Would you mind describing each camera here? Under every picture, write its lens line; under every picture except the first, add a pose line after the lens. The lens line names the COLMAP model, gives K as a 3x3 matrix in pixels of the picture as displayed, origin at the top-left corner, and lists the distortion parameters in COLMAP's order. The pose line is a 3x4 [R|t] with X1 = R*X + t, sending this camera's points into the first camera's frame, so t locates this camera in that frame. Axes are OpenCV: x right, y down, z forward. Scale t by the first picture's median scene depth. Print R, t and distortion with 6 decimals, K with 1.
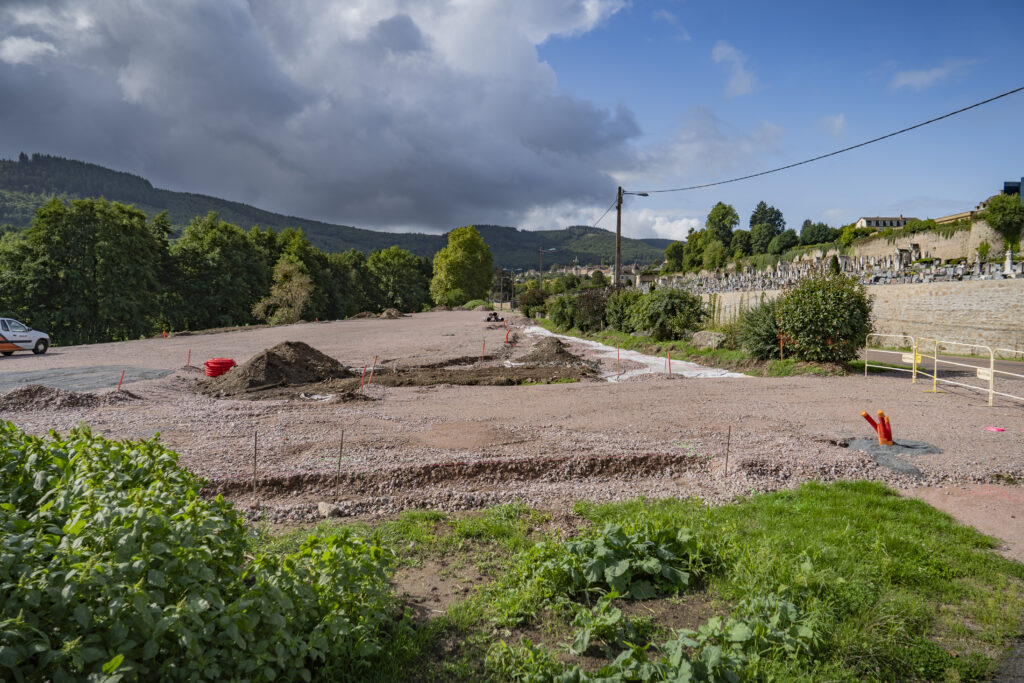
lens RADIAL K [[678.4, 0, 512.0], [0, 678.4, 341.5], [0, 0, 1]] dist [0.000427, 0.000187]
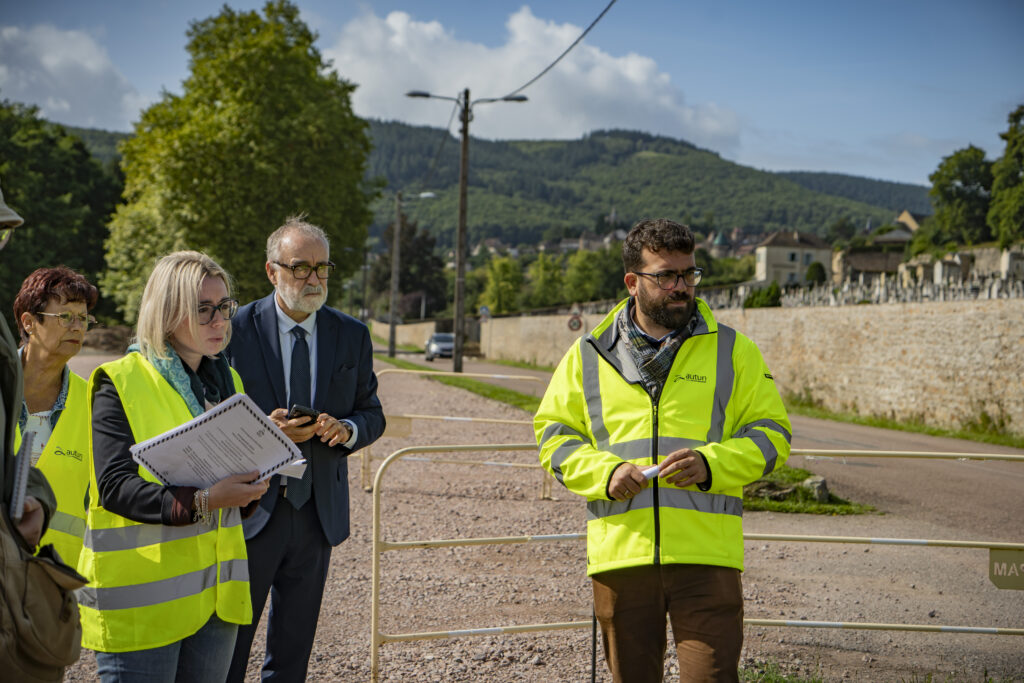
lens RADIAL K [[678.4, 0, 512.0], [0, 678.4, 341.5], [0, 0, 1]] dist [0.000427, 0.000187]
pose [[0.990885, 0.029271, 0.131492, -0.007292], [-0.023286, 0.998631, -0.046829, -0.042884], [-0.132683, 0.043341, 0.990210, 0.810401]]
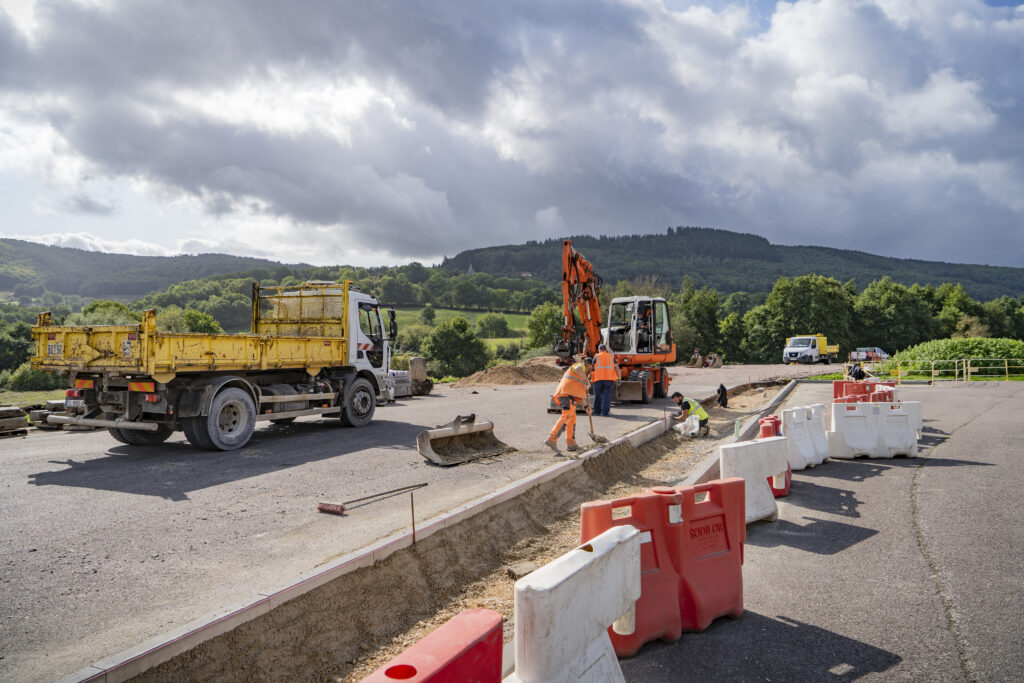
lens RADIAL K [[678.4, 0, 512.0], [0, 678.4, 341.5], [0, 0, 1]] dist [0.000427, 0.000187]
pose [[0.671144, 0.001545, -0.741326, 0.029899], [-0.053319, 0.997509, -0.046192, 0.022120], [0.739408, 0.070528, 0.669554, -0.282133]]
